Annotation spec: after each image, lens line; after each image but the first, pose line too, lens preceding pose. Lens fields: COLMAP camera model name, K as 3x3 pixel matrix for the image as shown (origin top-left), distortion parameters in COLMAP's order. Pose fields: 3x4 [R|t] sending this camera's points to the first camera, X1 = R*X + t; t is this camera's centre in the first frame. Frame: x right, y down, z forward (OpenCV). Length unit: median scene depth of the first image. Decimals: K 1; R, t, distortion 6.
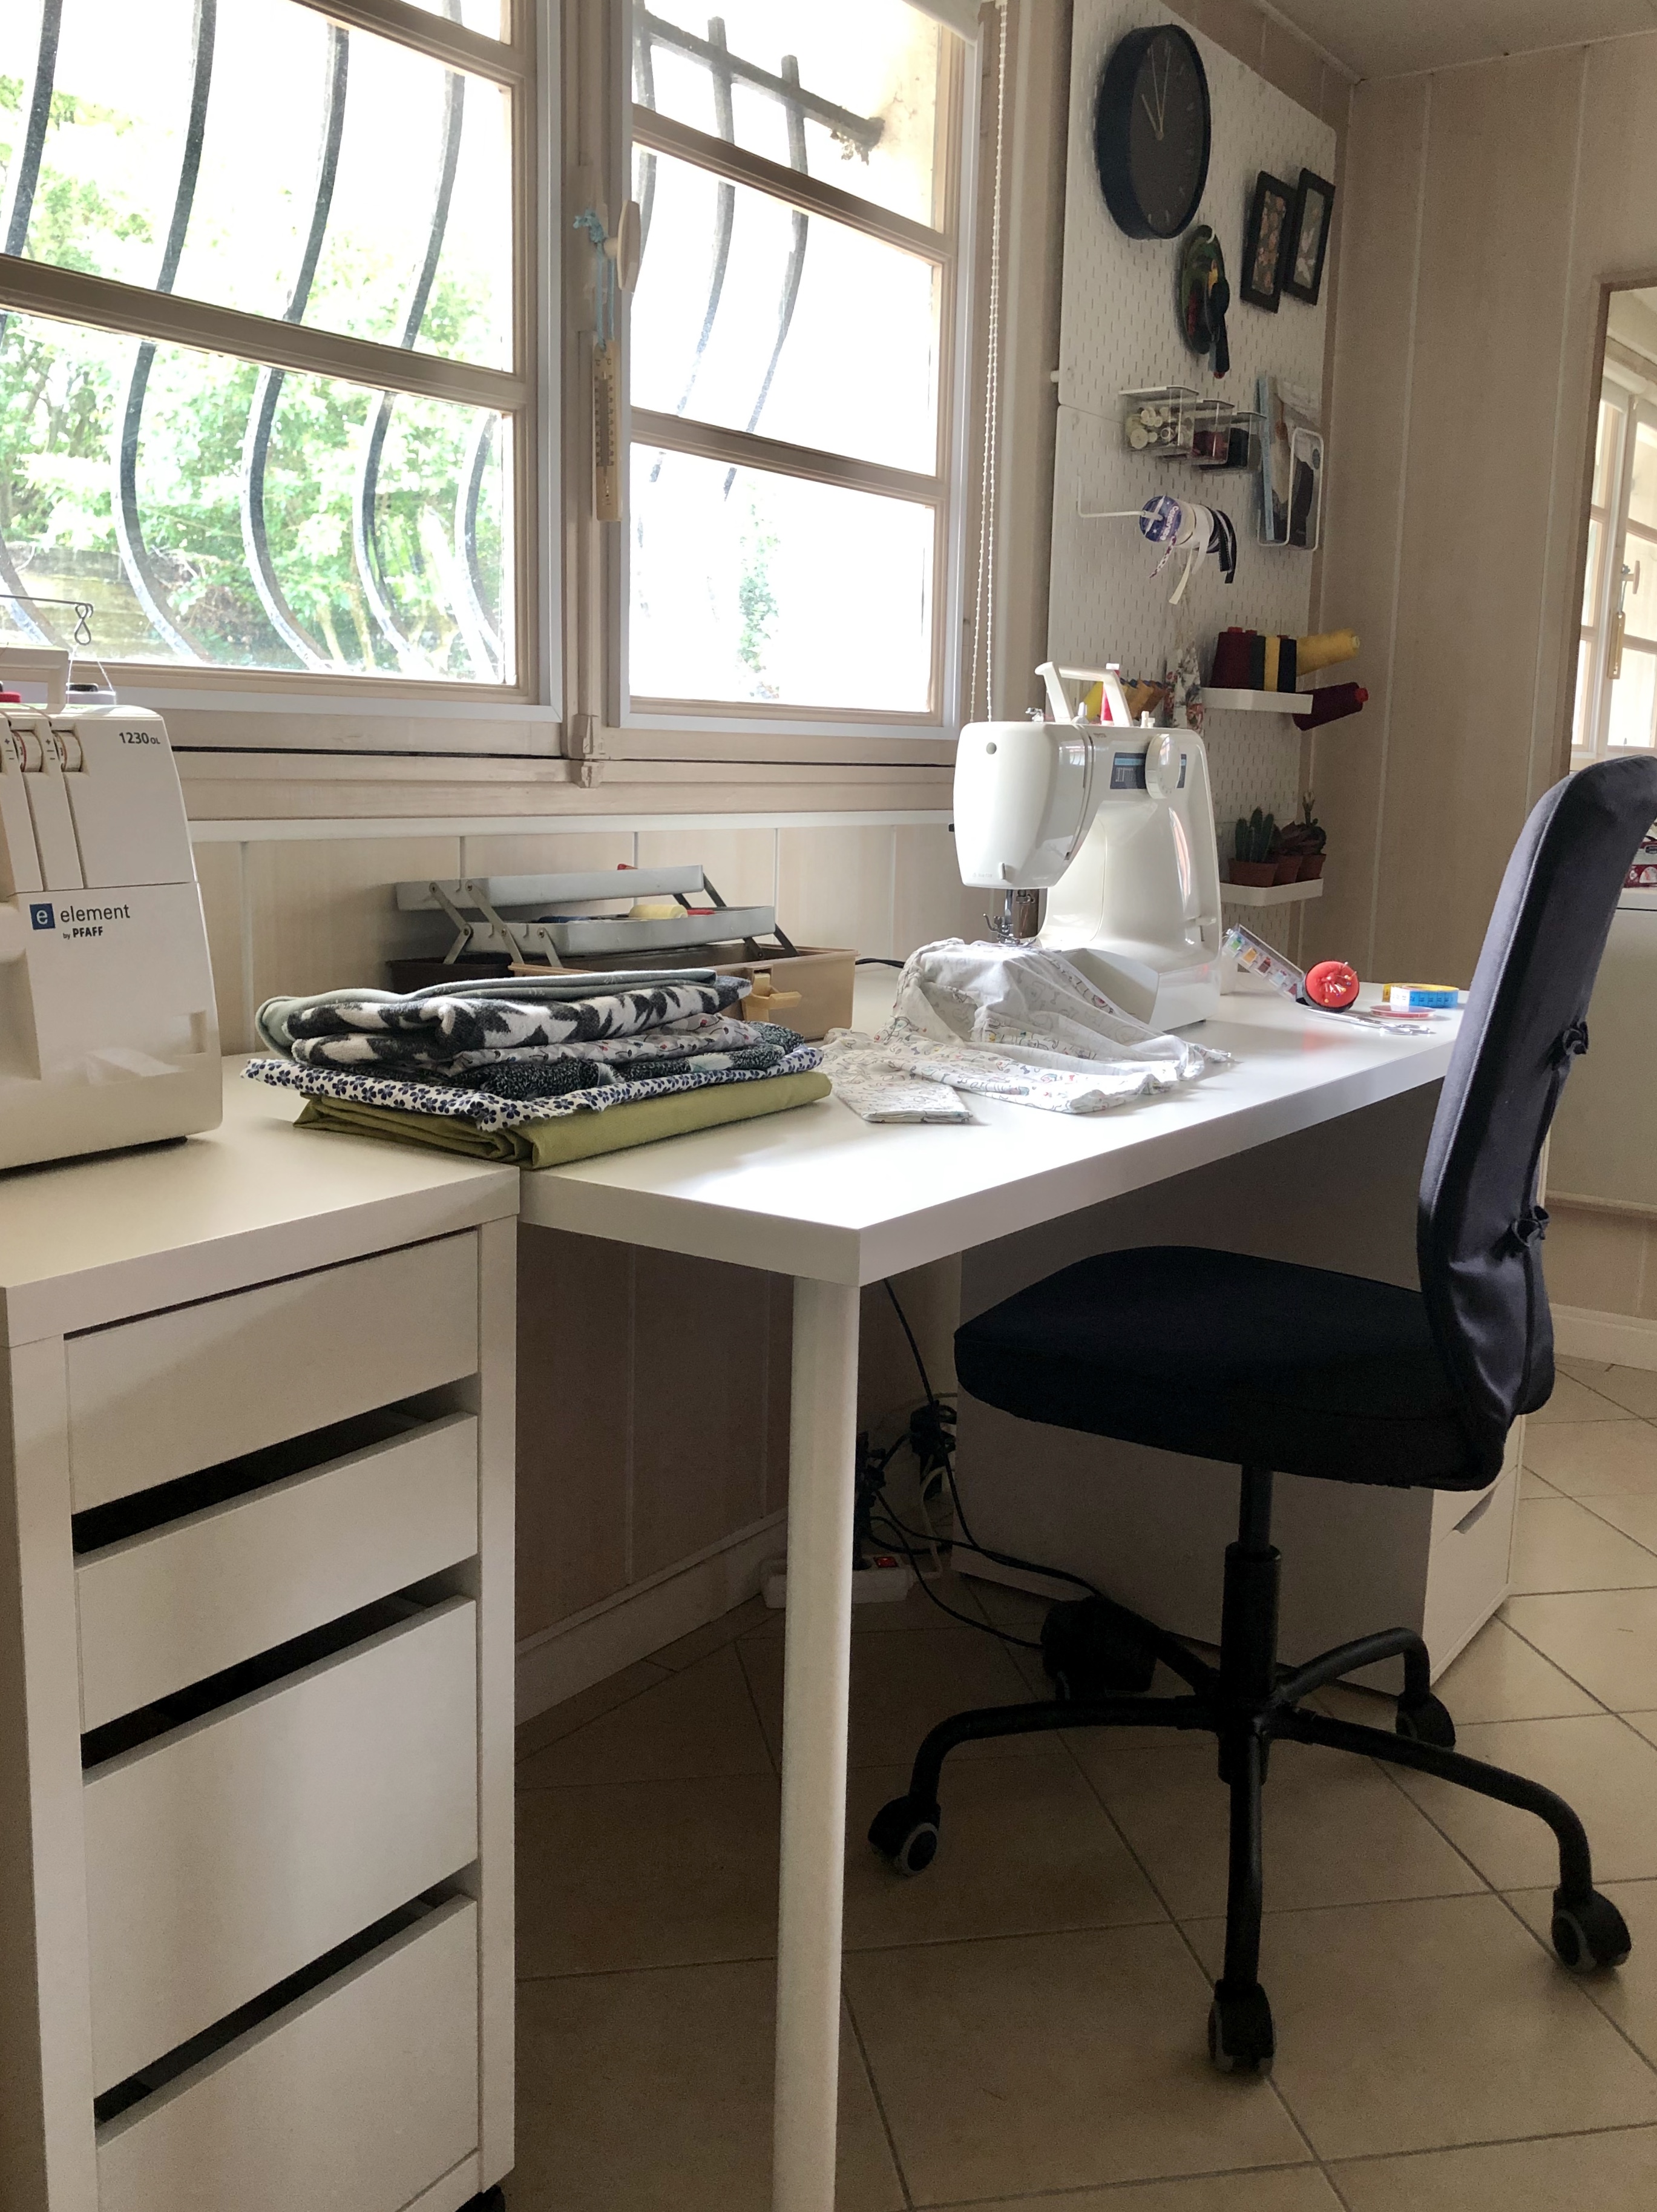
lens RADIAL K [[2034.6, 0, 875.6], [0, 2034.6, 1101.4], [0, 0, 1]] dist [0.039646, -0.009883]
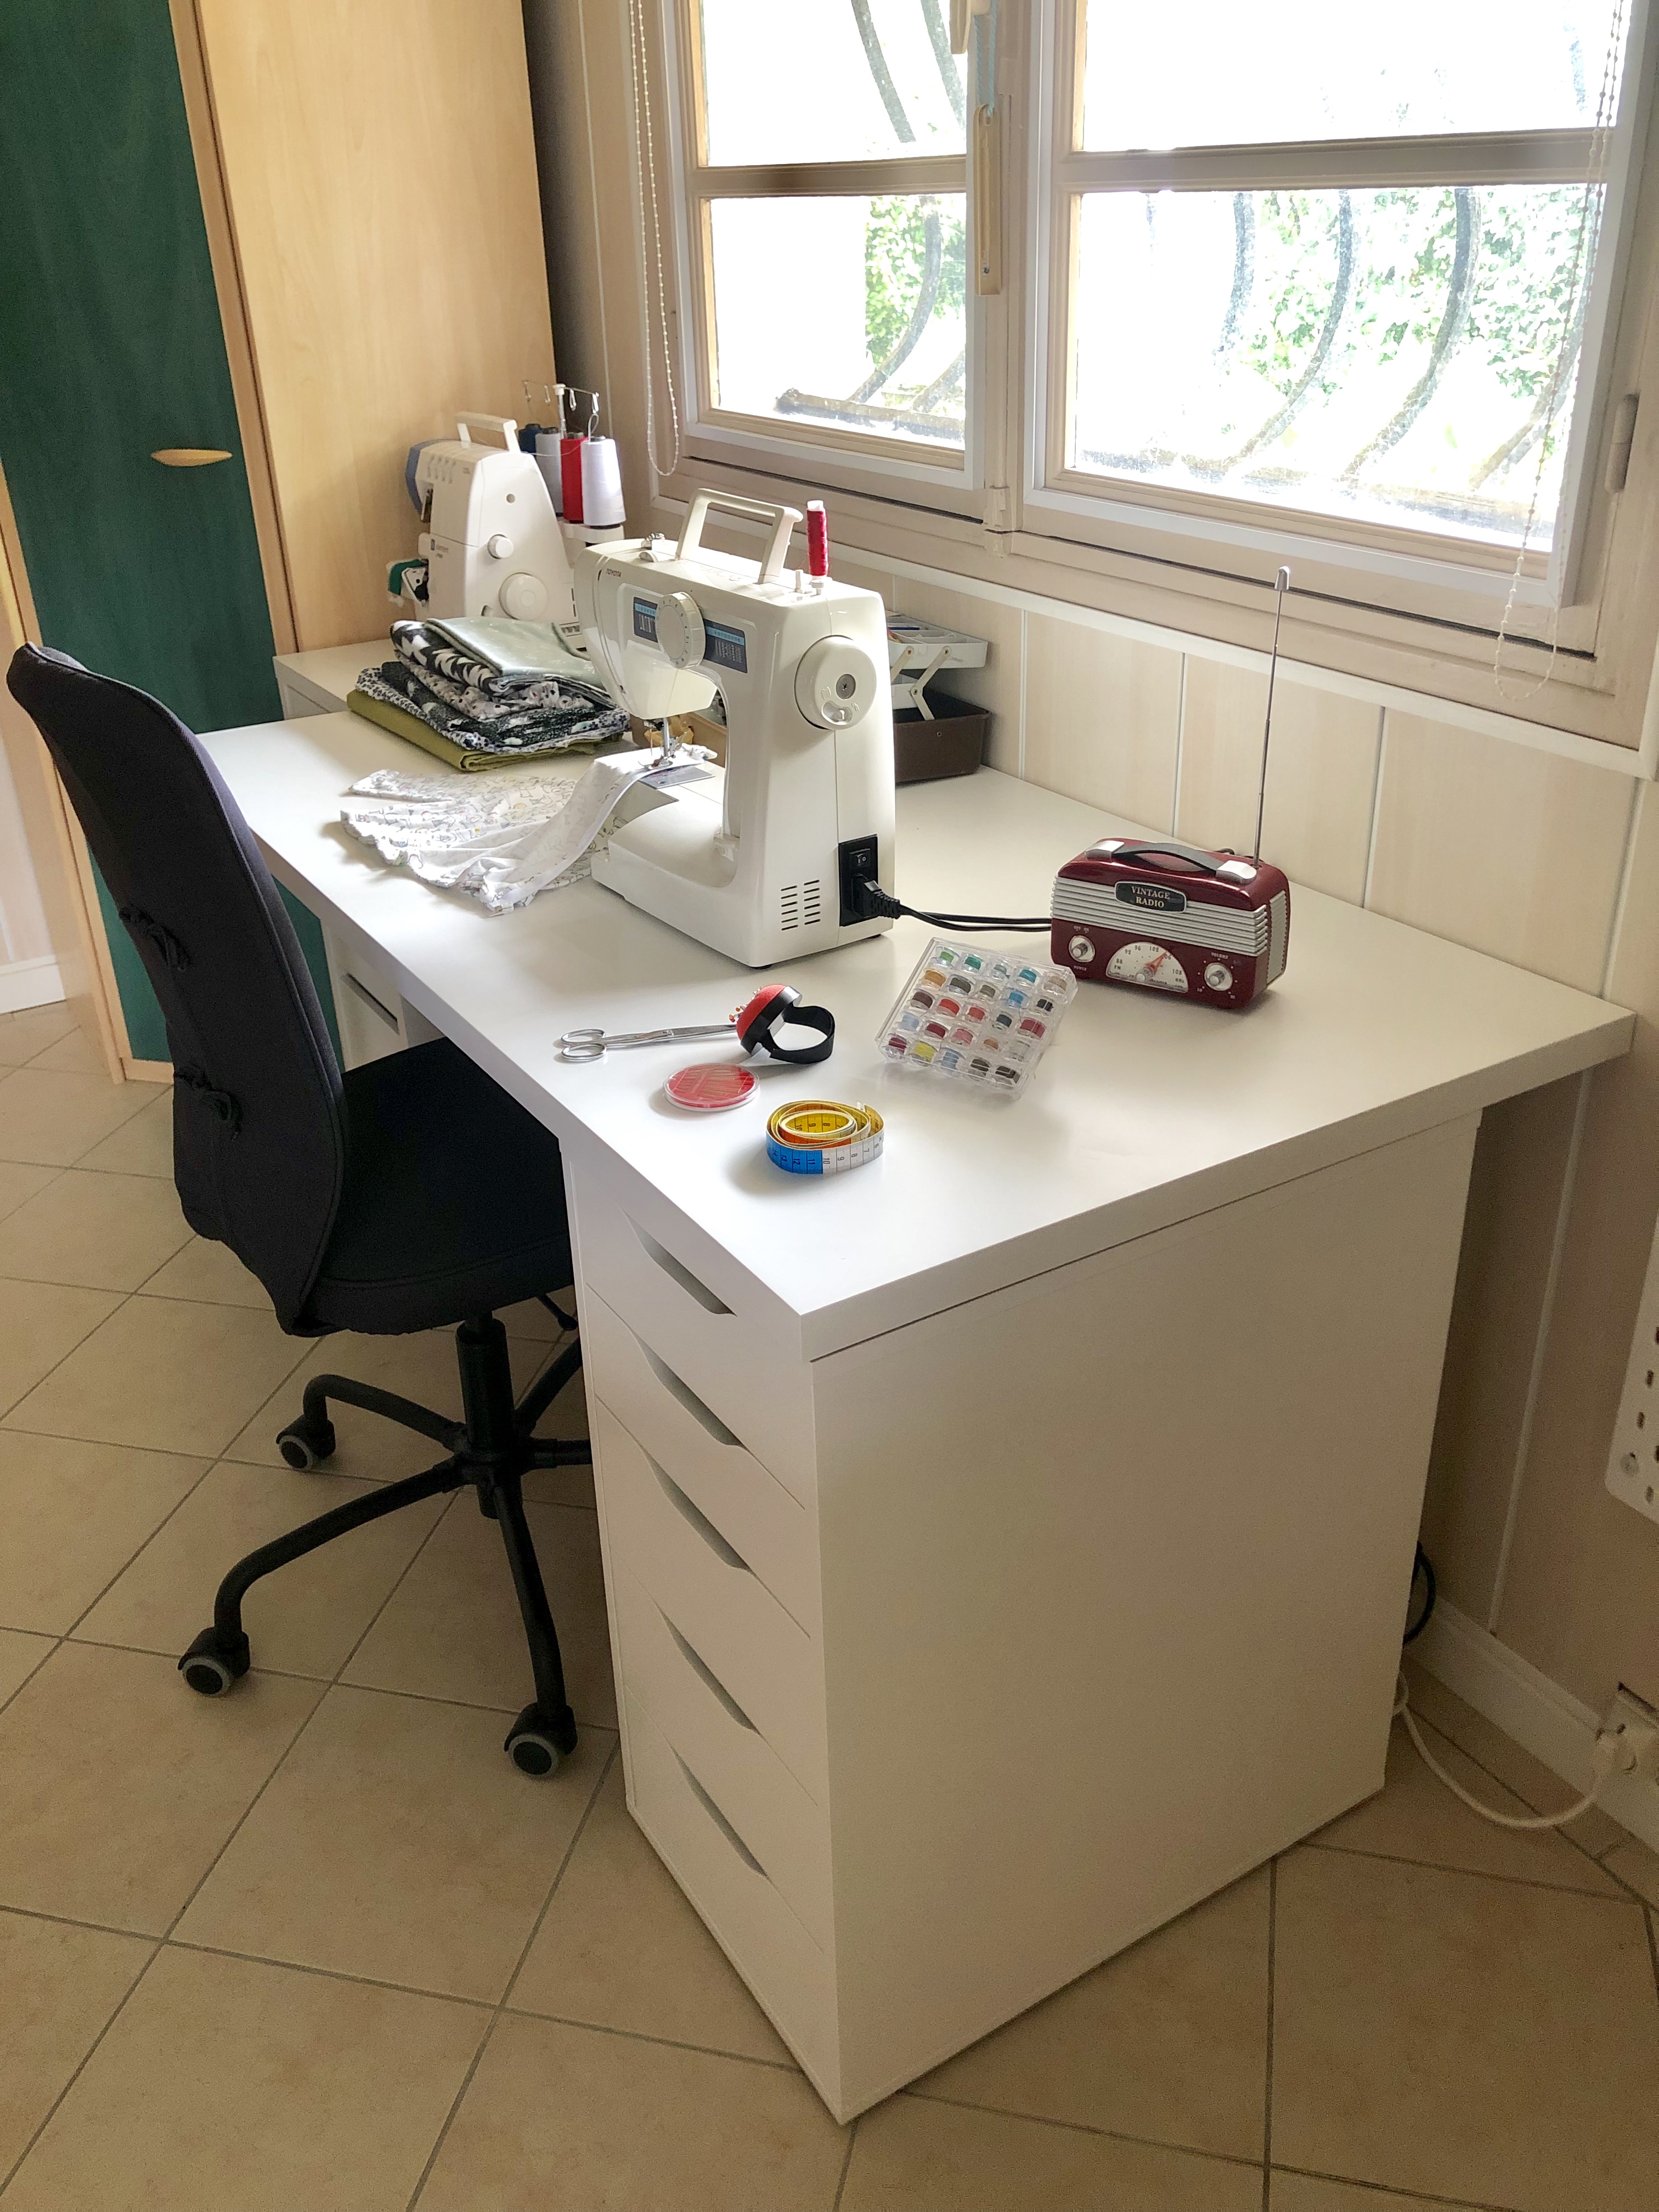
lens RADIAL K [[1813.7, 0, 818.3], [0, 1813.7, 1096.3], [0, 0, 1]] dist [0.047255, -0.076450]
pose [[-0.436502, 0.388722, -0.811394, 0.865968], [-0.137636, 0.862381, 0.487192, -0.400997], [0.889113, 0.324337, -0.322929, 1.460046]]
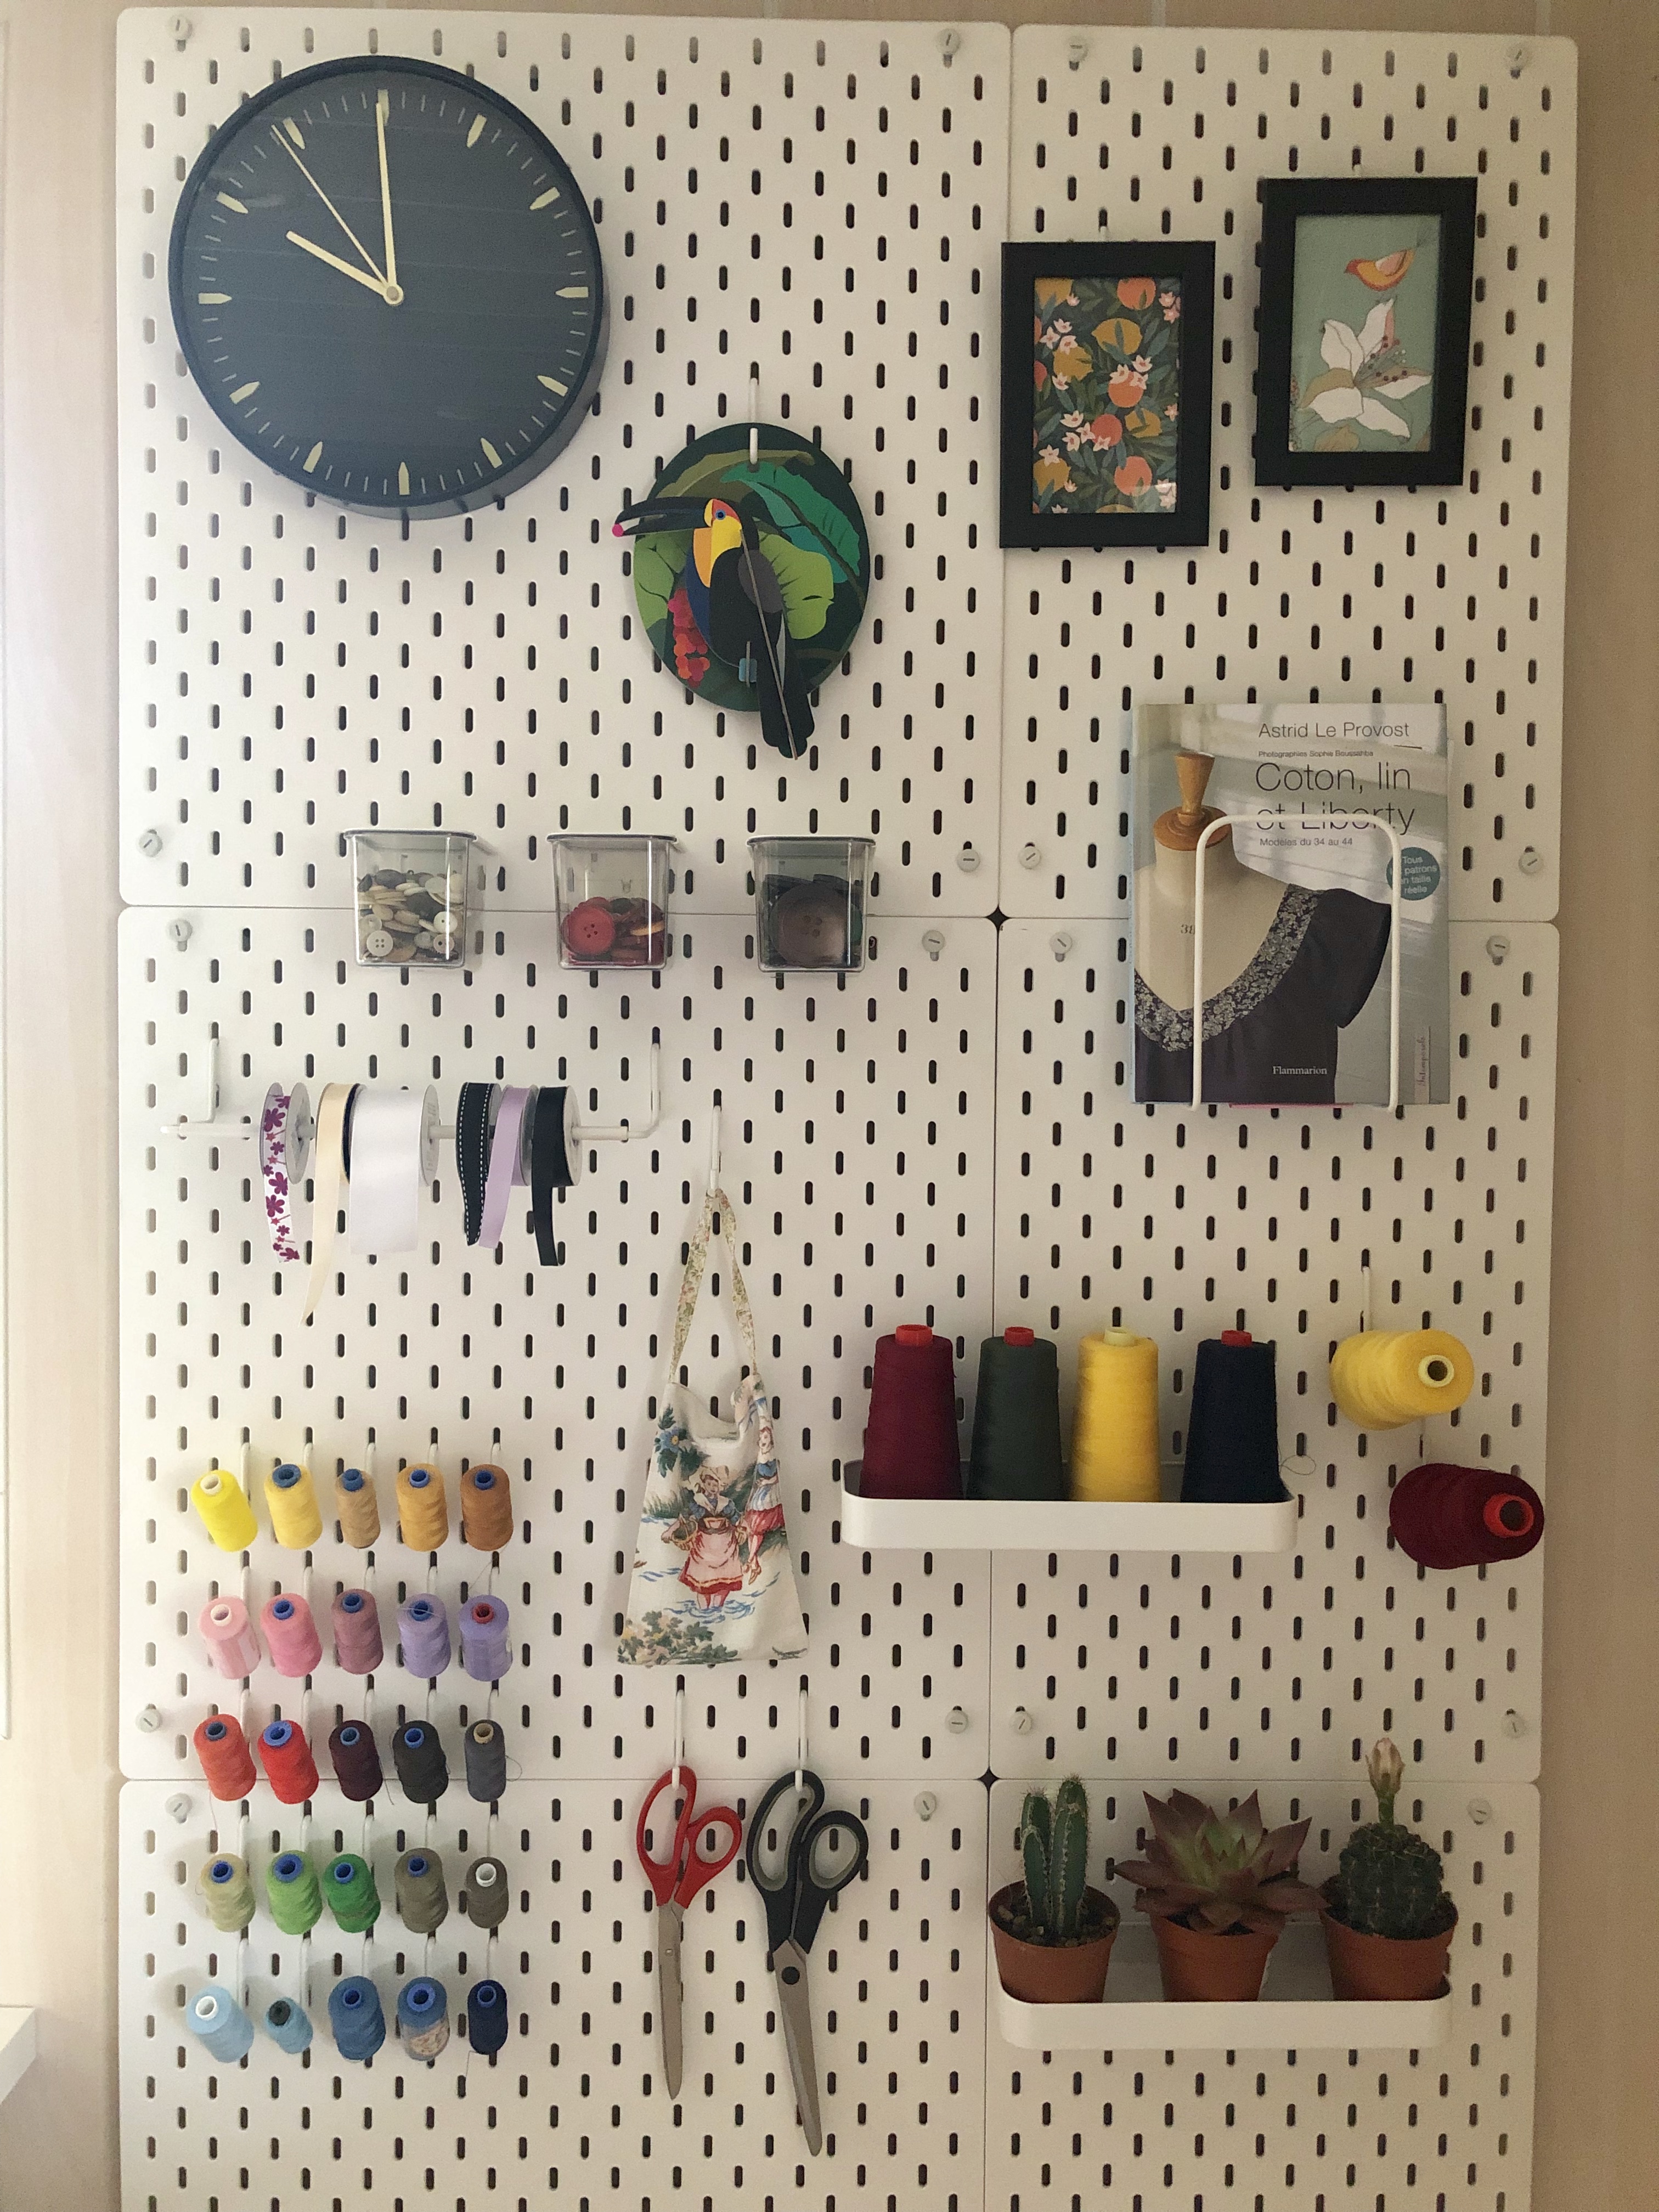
lens RADIAL K [[1825.0, 0, 829.4], [0, 1825.0, 1100.5], [0, 0, 1]] dist [0.043353, -0.061652]
pose [[0.552101, 0.008231, -0.833736, 0.794945], [-0.139896, 0.986690, -0.082899, -0.414283], [0.821957, 0.162405, 0.545904, 1.329026]]
